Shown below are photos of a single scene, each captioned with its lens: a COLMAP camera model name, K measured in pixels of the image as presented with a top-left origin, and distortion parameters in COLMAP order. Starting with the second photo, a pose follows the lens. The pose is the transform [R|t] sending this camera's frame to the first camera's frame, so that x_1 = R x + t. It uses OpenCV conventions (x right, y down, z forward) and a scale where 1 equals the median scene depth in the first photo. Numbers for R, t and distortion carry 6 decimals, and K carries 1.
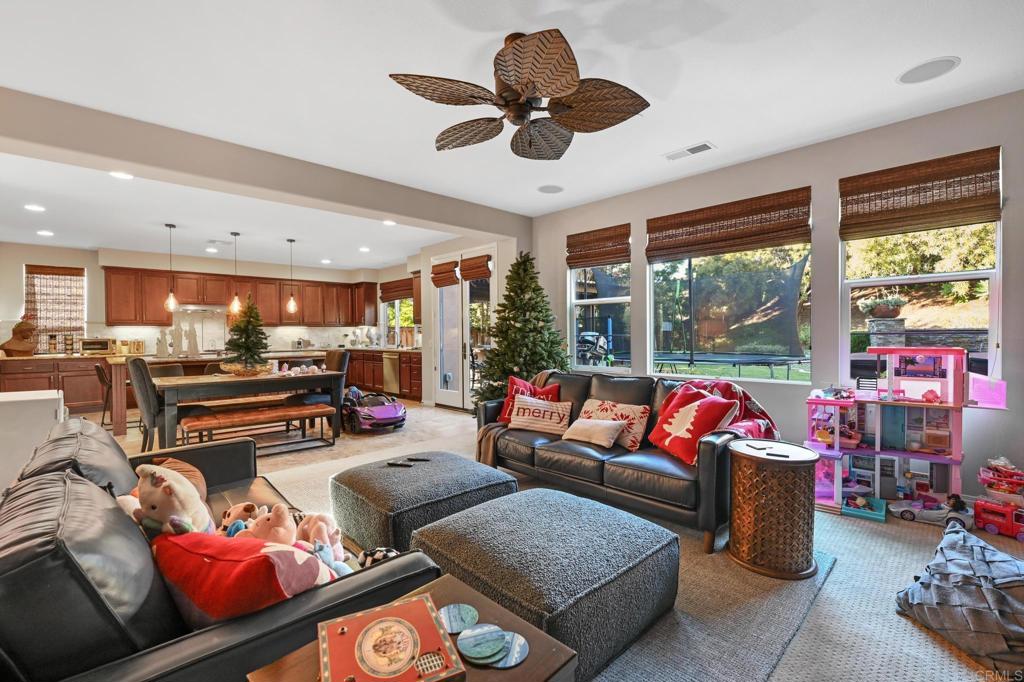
lens RADIAL K [[462.9, 0, 514.4], [0, 462.9, 341.7], [0, 0, 1]] dist [-0.004191, -0.000393]
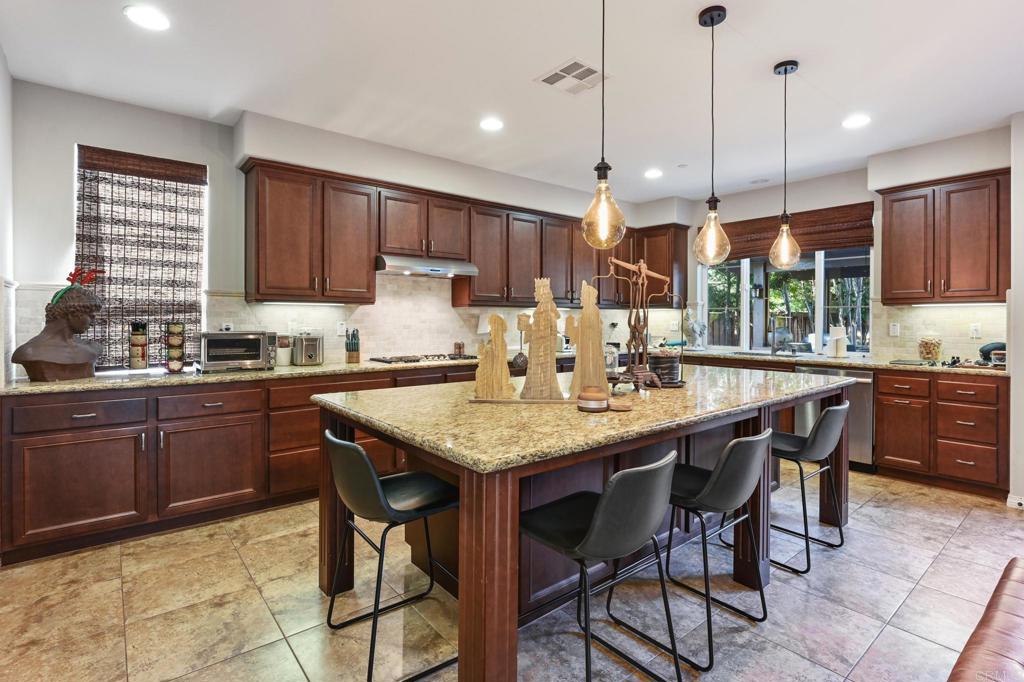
lens RADIAL K [[501.5, 0, 499.1], [0, 501.5, 320.3], [0, 0, 1]] dist [0.000771, 0.000175]
pose [[0.996504, 0.009983, -0.082943, -0.634350], [-0.011167, 0.999842, -0.013822, -0.013369], [0.082792, 0.014700, 0.996458, 0.573628]]
